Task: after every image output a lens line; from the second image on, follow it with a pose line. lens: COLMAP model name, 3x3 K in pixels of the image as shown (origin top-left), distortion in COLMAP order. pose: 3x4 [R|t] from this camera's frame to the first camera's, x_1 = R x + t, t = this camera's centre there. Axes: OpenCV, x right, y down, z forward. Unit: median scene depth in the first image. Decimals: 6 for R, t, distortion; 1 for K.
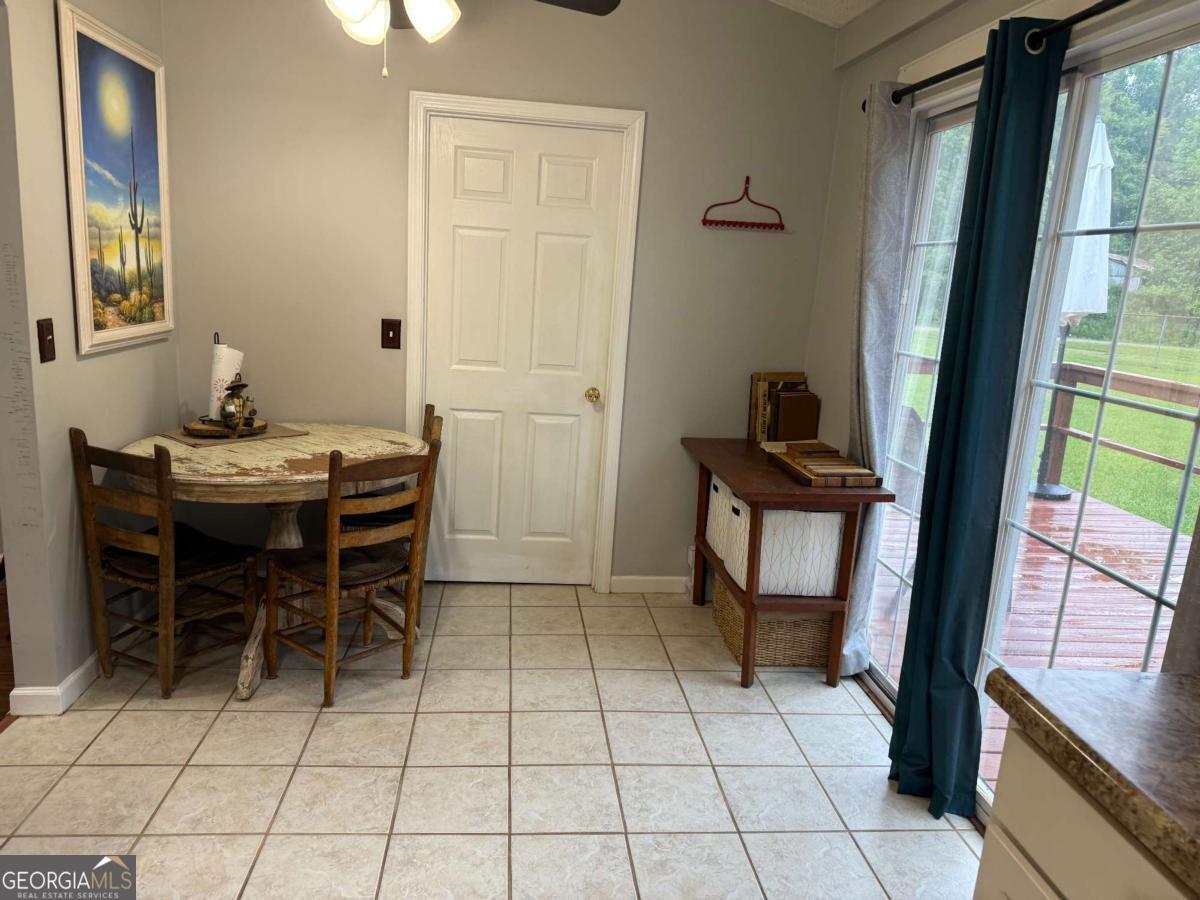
lens RADIAL K [[841.0, 0, 601.6], [0, 841.0, 443.9], [0, 0, 1]] dist [0.074191, -0.108432]
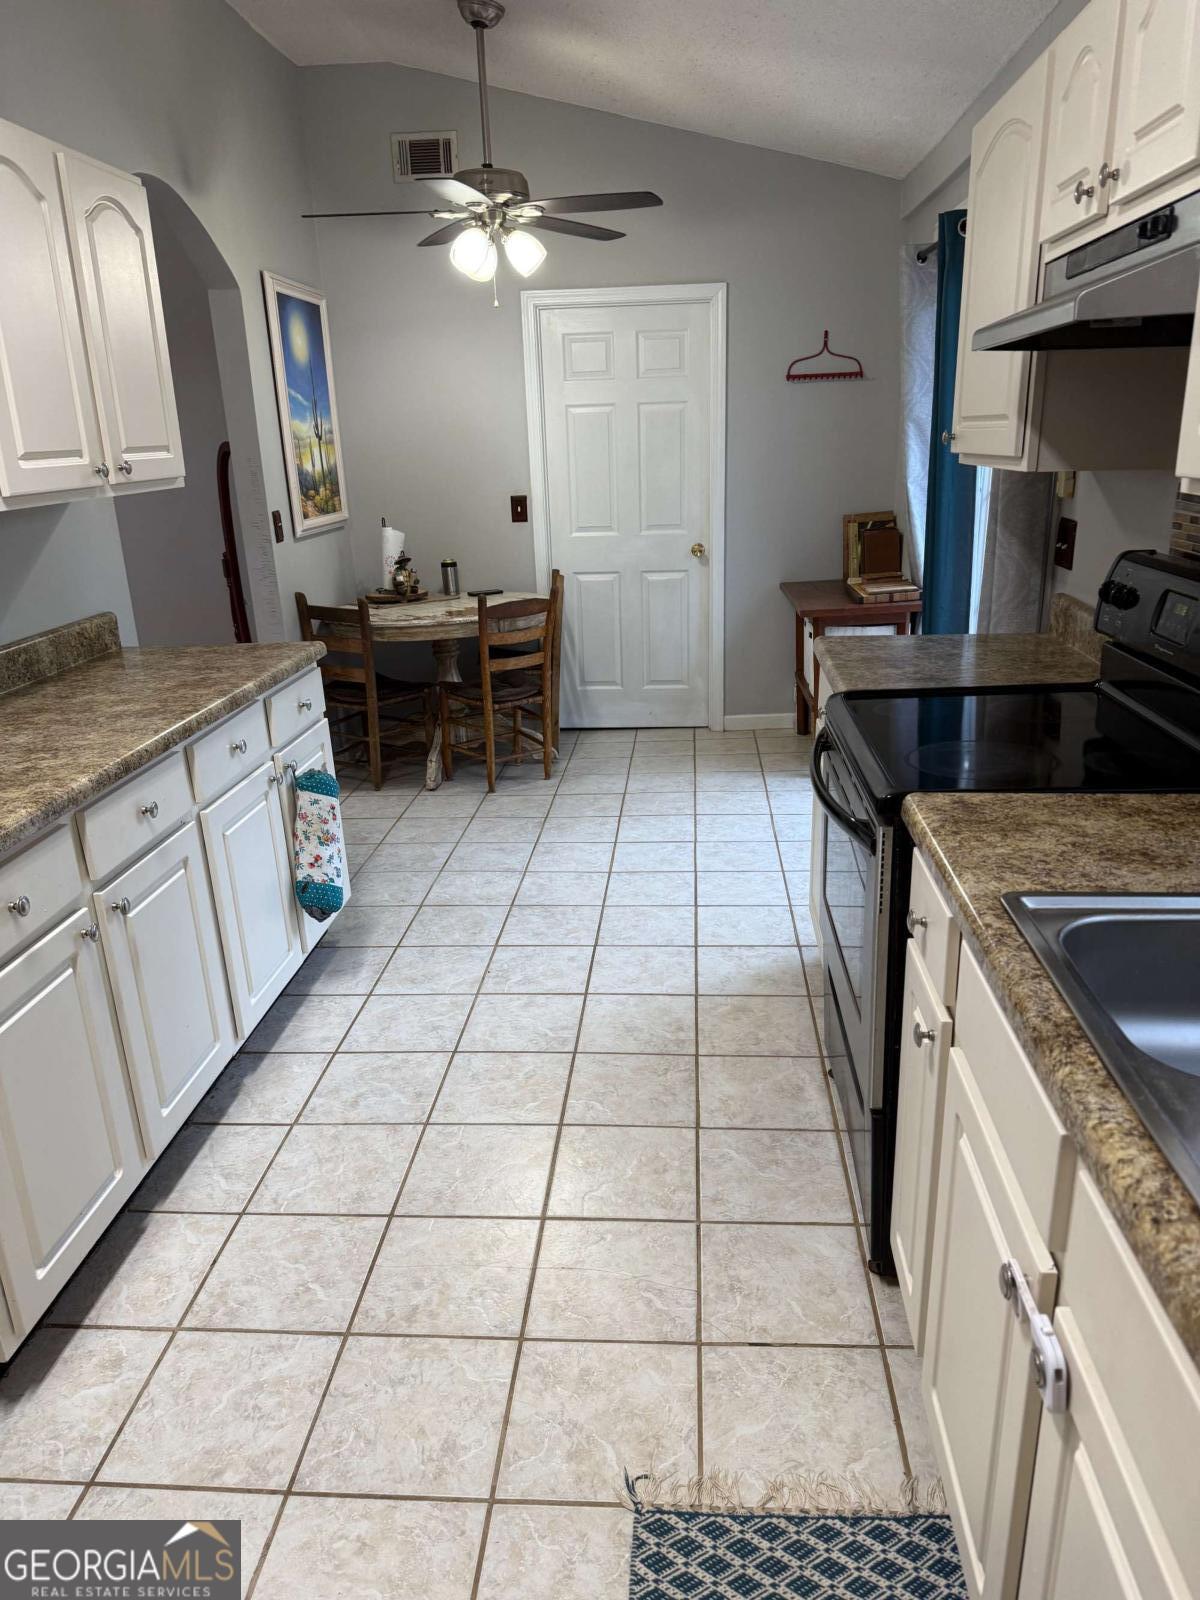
lens RADIAL K [[1121.4, 0, 610.9], [0, 1121.4, 806.4], [0, 0, 1]] dist [0.074191, -0.108432]
pose [[0.980488, -0.036455, -0.193168, 0.186310], [0.058664, 0.992140, 0.110529, 0.131511], [0.187621, -0.119704, 0.974920, -0.630676]]
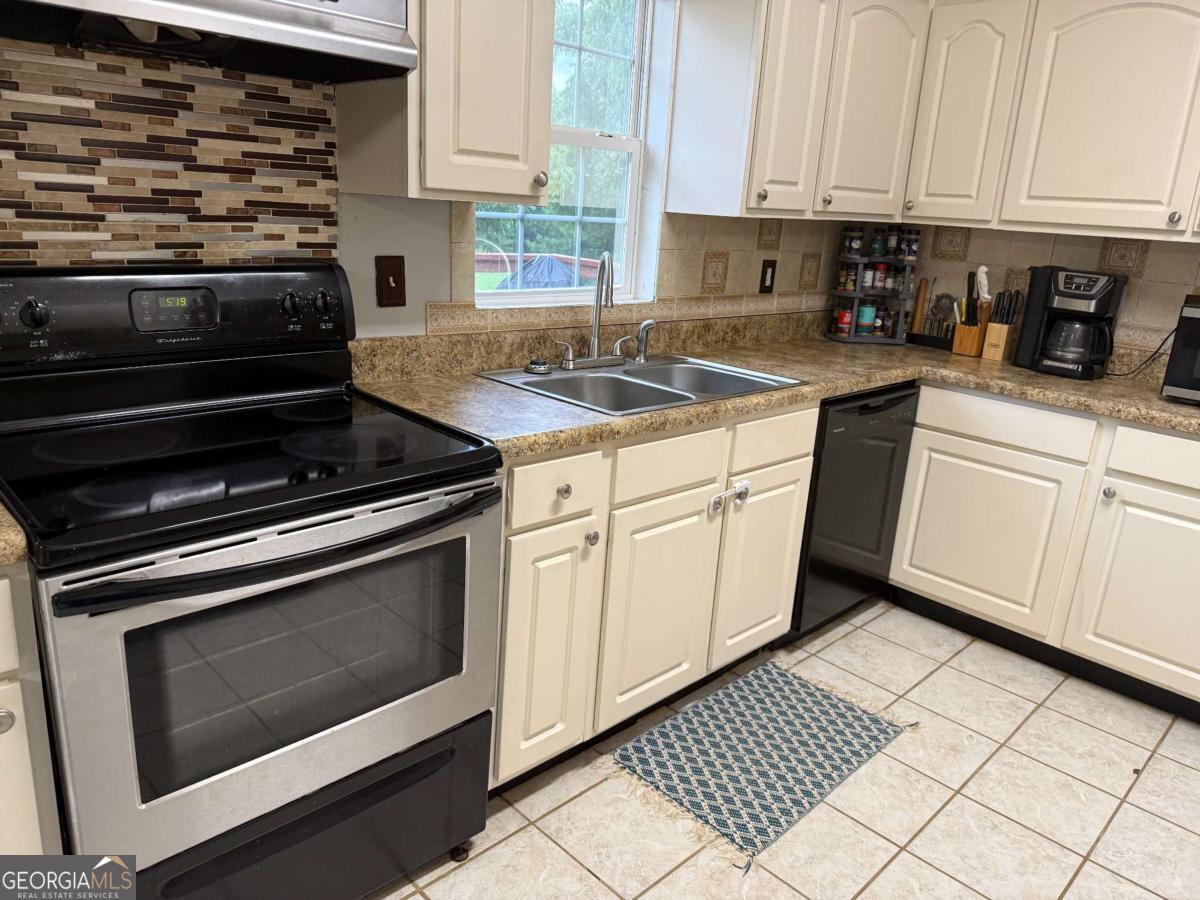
lens RADIAL K [[841.0, 0, 605.3], [0, 841.0, 443.8], [0, 0, 1]] dist [0.074191, -0.108432]
pose [[-0.624569, -0.315660, 0.714334, -0.199414], [0.048247, 0.897333, 0.438710, -0.031883], [-0.779478, 0.308469, -0.545216, 0.183412]]
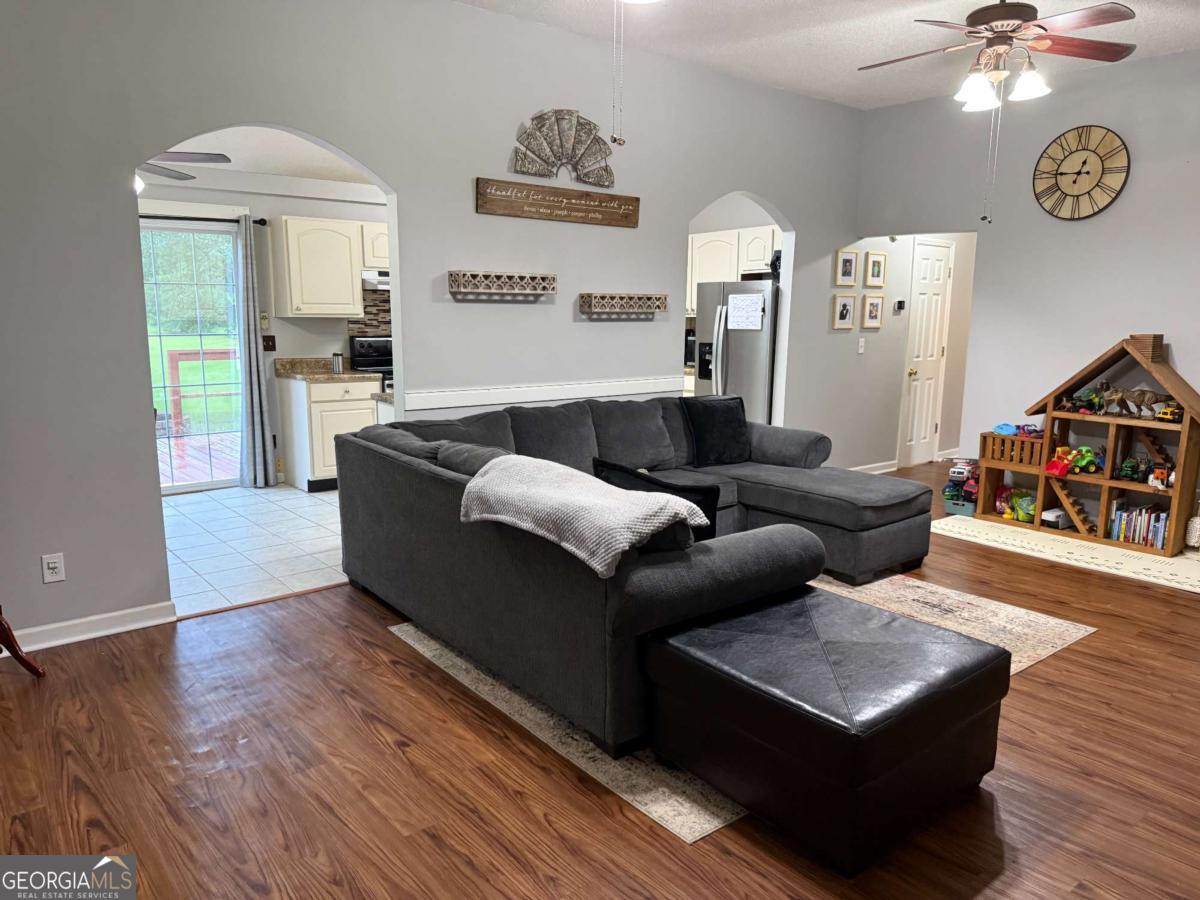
lens RADIAL K [[841.0, 0, 601.2], [0, 841.0, 457.5], [0, 0, 1]] dist [0.074191, -0.108432]
pose [[-0.564307, -0.207638, 0.799027, -1.937869], [0.123574, 0.935706, 0.330430, -0.307833], [-0.816264, 0.285203, -0.502367, 0.897181]]
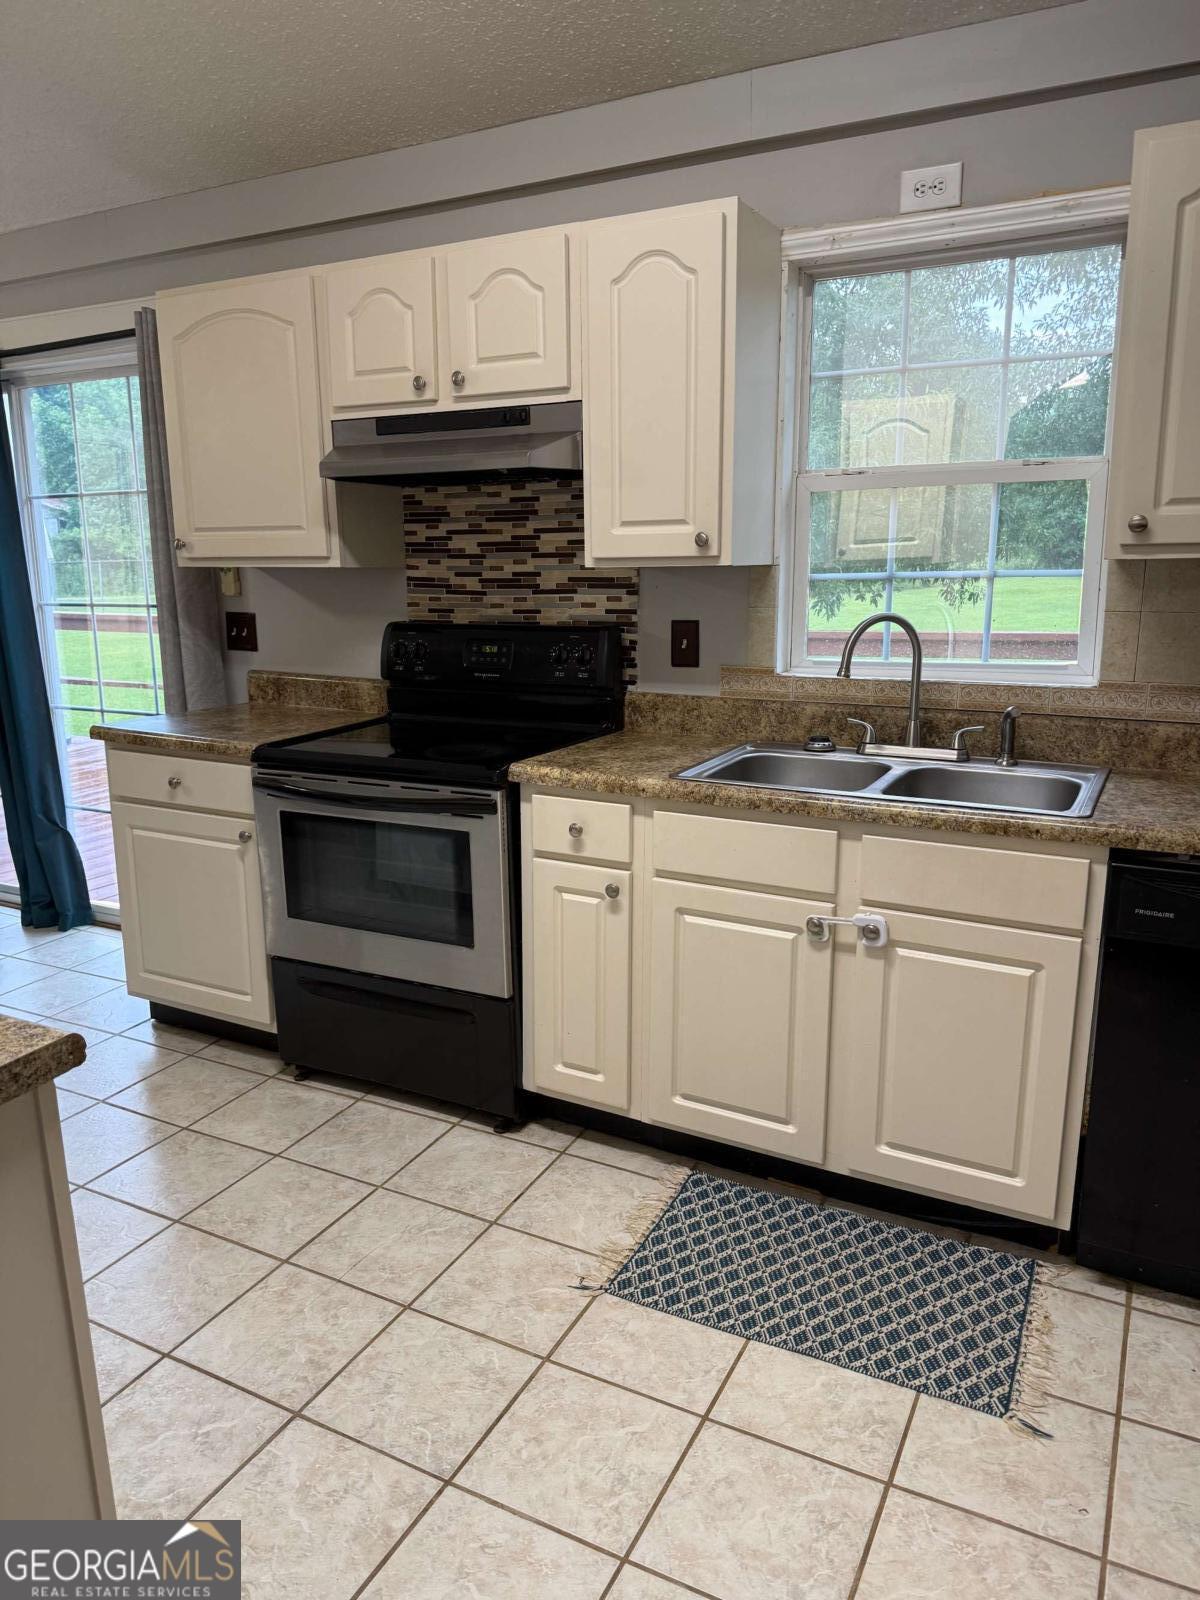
lens RADIAL K [[1121.4, 0, 596.6], [0, 1121.4, 802.3], [0, 0, 1]] dist [0.074191, -0.108432]
pose [[0.547108, -0.252423, 0.798095, -0.417308], [0.213741, 0.963969, 0.158363, 0.104297], [-0.809313, 0.083944, 0.581348, -0.589608]]
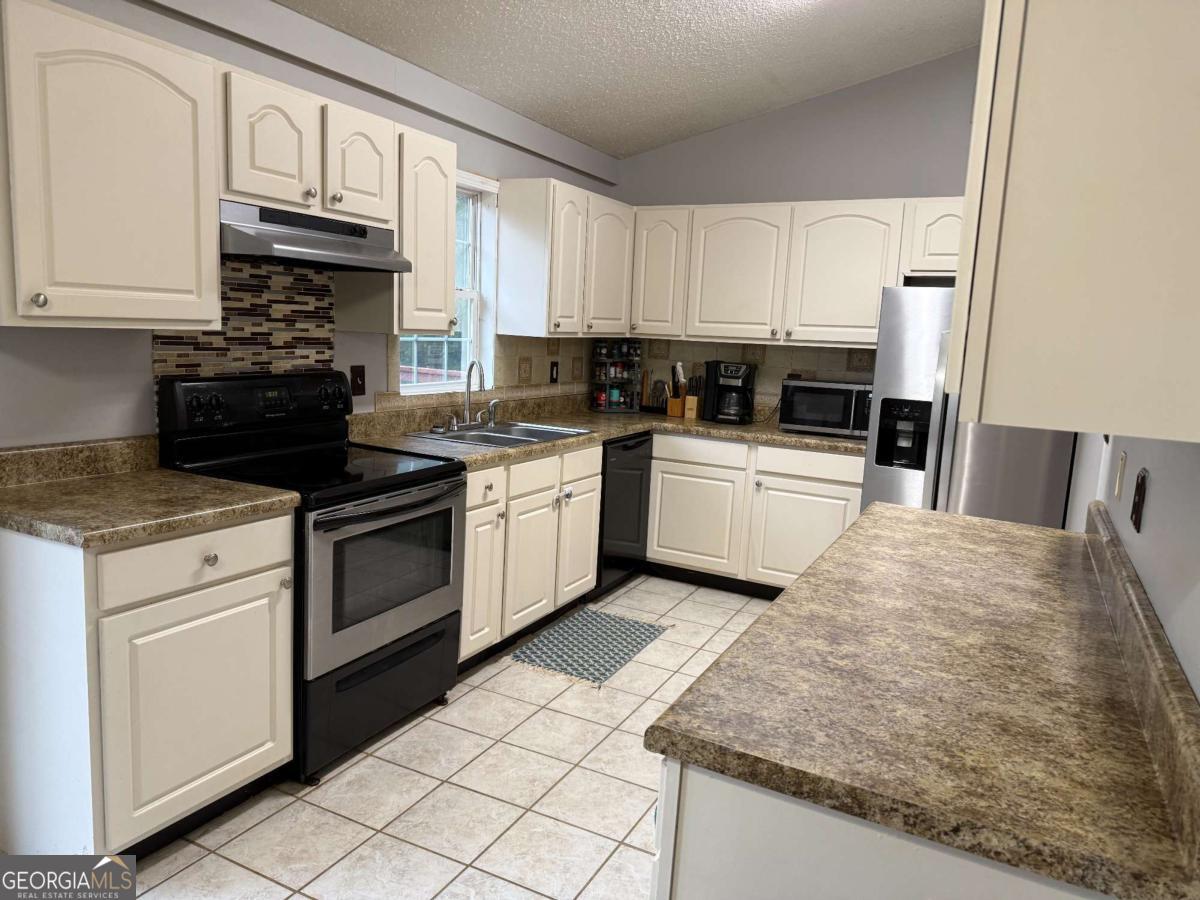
lens RADIAL K [[841.0, 0, 606.5], [0, 841.0, 446.6], [0, 0, 1]] dist [0.074191, -0.108432]
pose [[-0.844205, -0.184065, 0.503427, -0.433132], [-0.001948, 0.940240, 0.340507, -0.162543], [-0.536017, 0.286477, -0.794114, 0.654374]]
